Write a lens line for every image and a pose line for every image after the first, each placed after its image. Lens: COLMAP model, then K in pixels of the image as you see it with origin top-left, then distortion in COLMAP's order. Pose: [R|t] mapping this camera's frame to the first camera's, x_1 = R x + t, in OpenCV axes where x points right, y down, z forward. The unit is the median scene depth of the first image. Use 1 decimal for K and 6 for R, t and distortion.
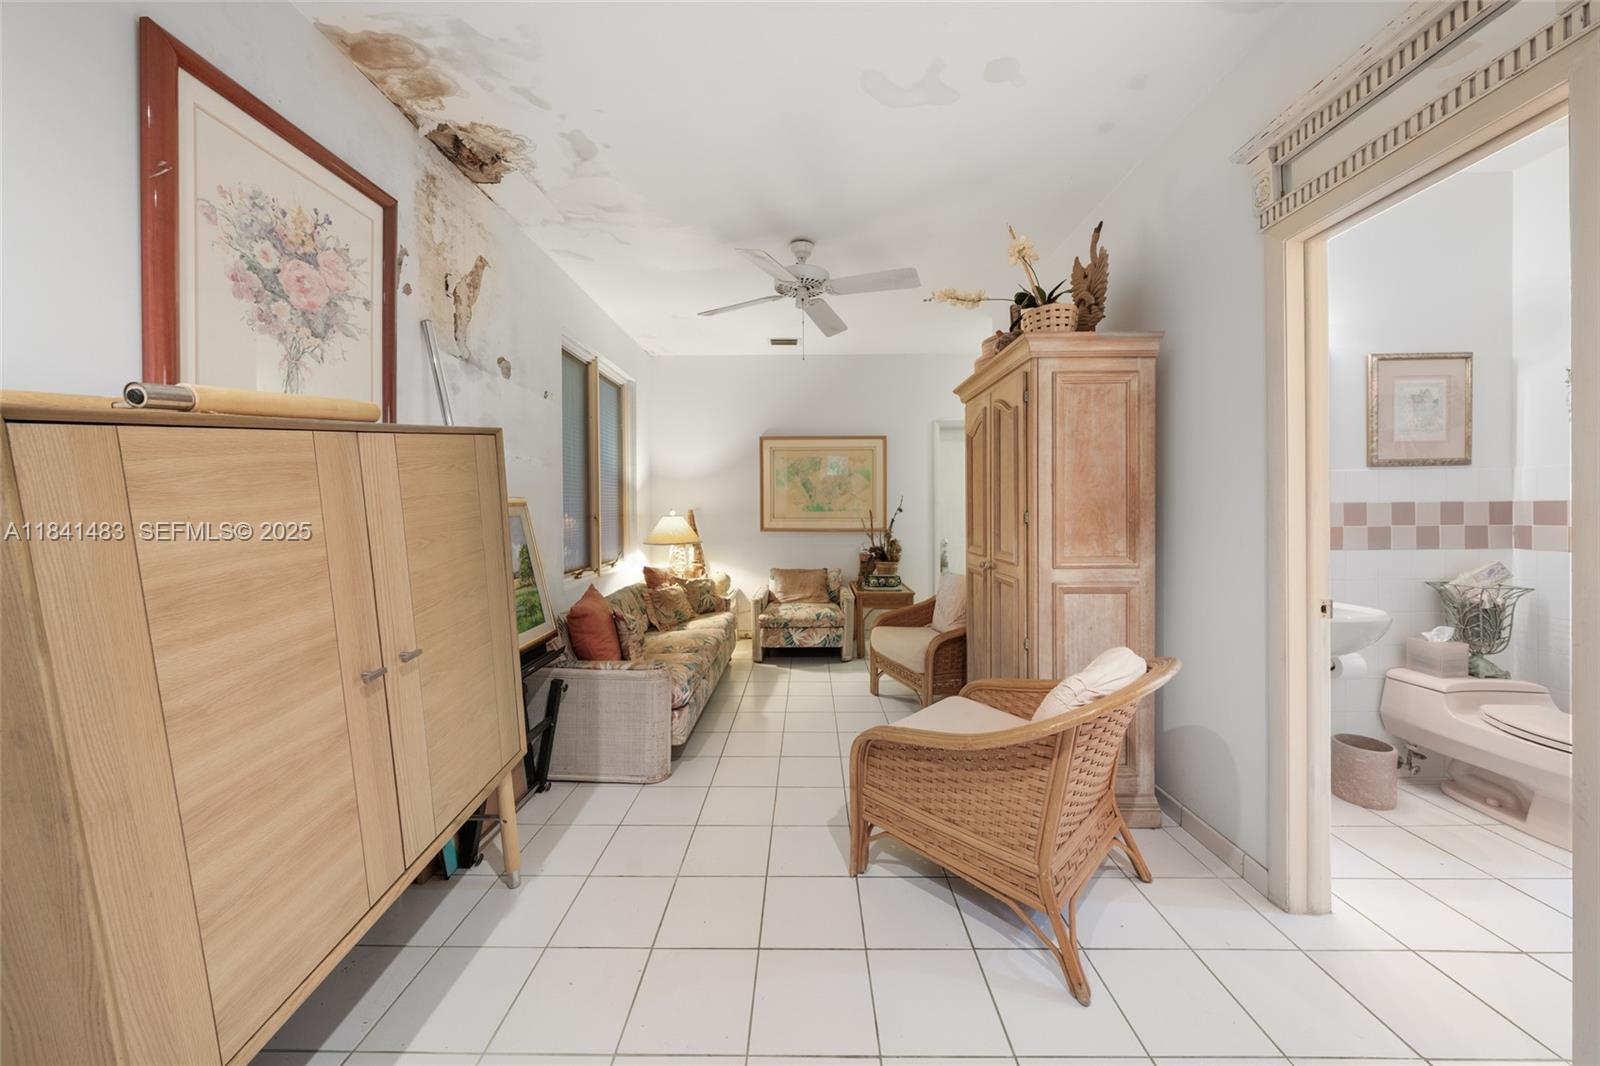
lens RADIAL K [[546.6, 0, 800.8], [0, 546.6, 515.9], [0, 0, 1]] dist [-0.003048, 0.000063]
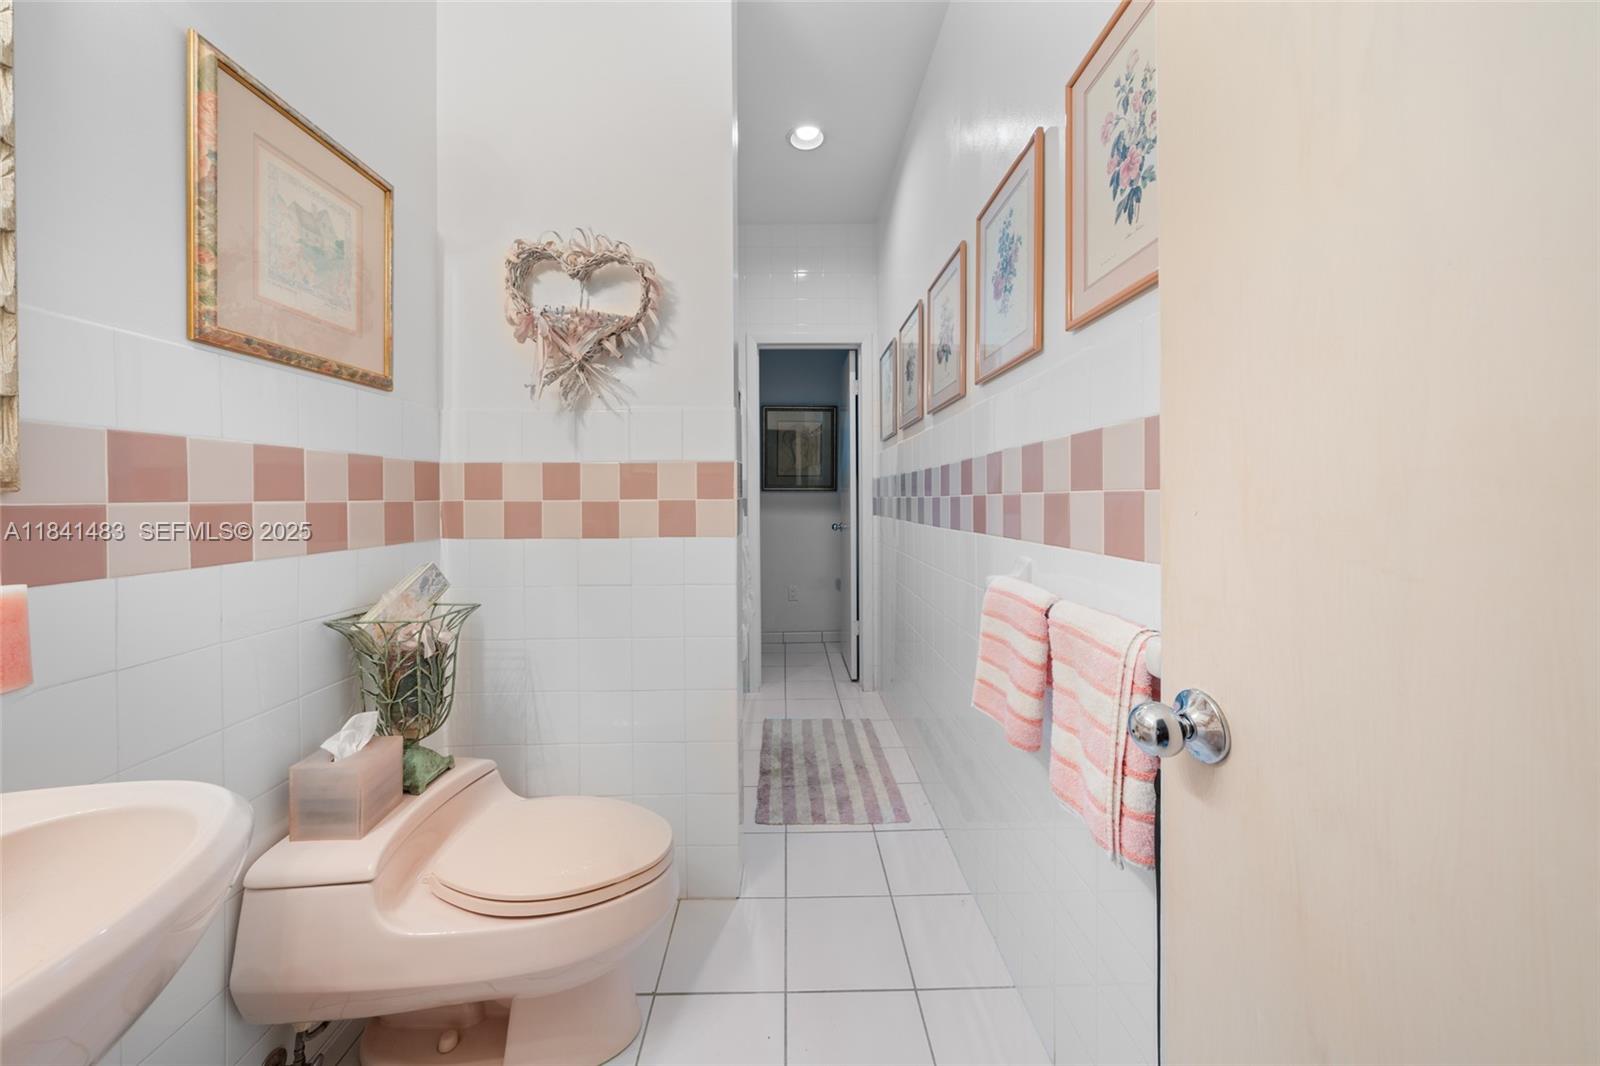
lens RADIAL K [[546.6, 0, 796.0], [0, 546.6, 494.6], [0, 0, 1]] dist [-0.003048, 0.000063]
pose [[-0.036305, 0.009374, 0.999297, 0.699864], [0.015409, 0.999842, -0.008819, 0.022646], [-0.999222, 0.015078, -0.036444, 0.643620]]
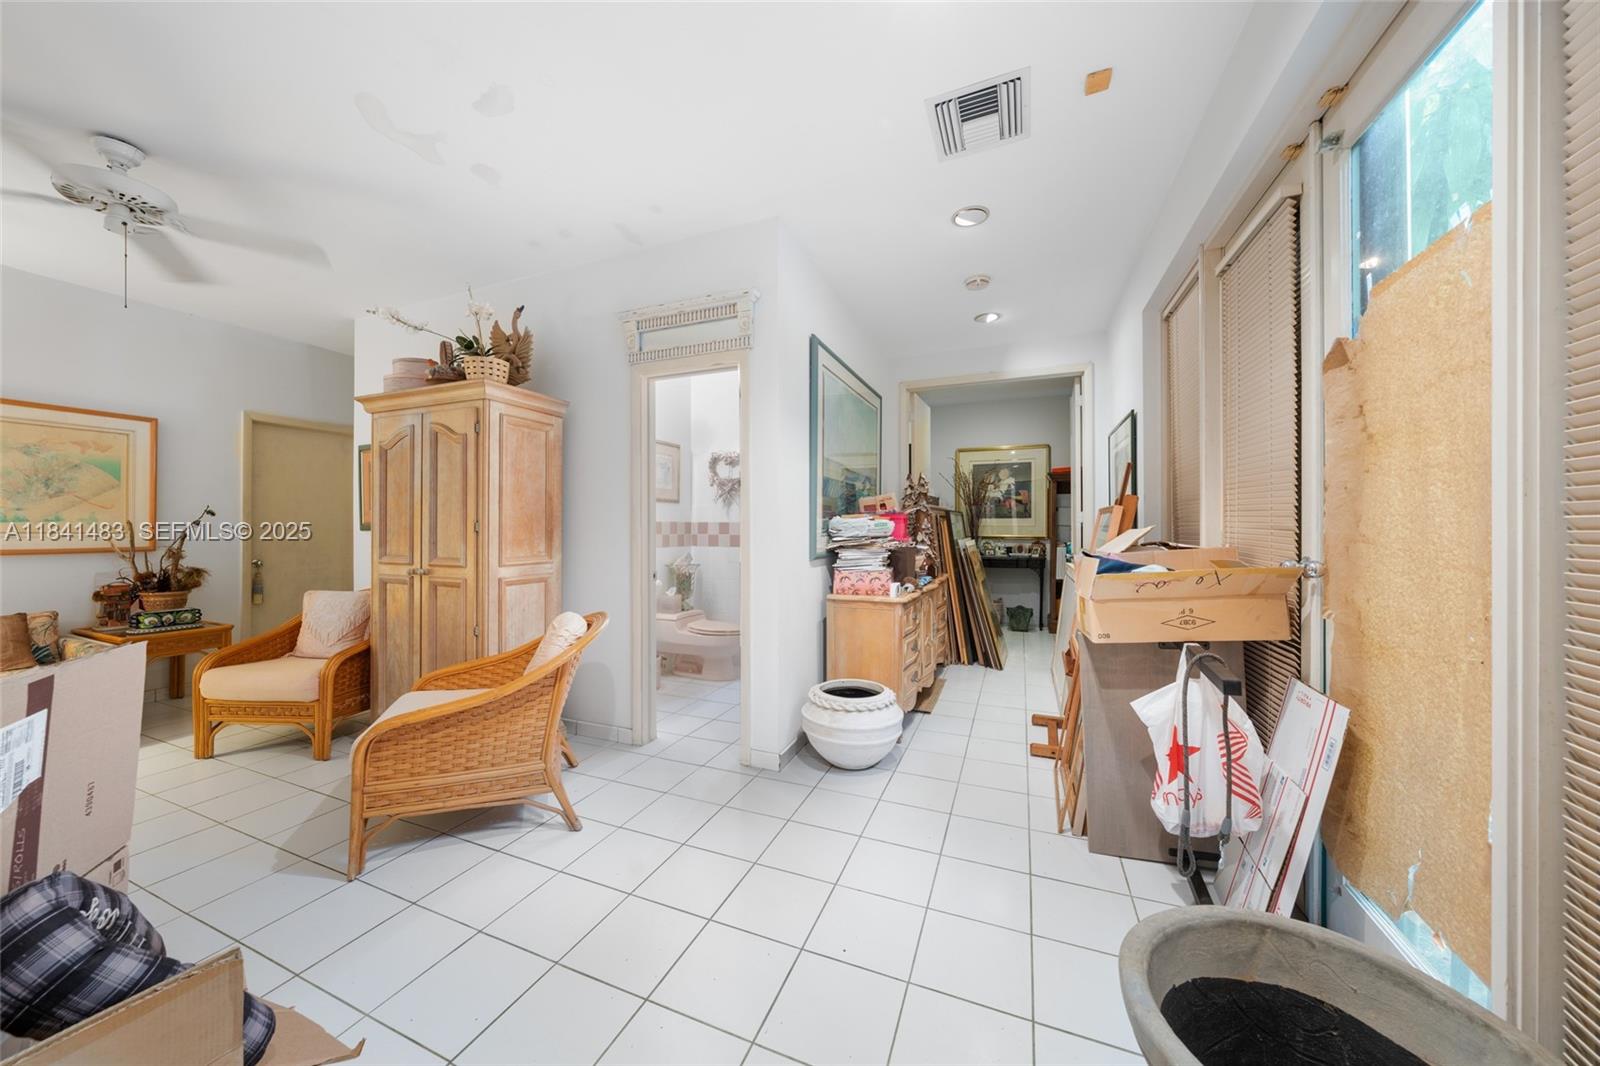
lens RADIAL K [[546.6, 0, 798.2], [0, 546.6, 529.1], [0, 0, 1]] dist [-0.003048, 0.000063]
pose [[0.367704, 0.008414, 0.929905, -0.439230], [0.004994, 0.999927, -0.011022, 0.024025], [-0.929930, 0.008697, 0.367635, -0.111363]]
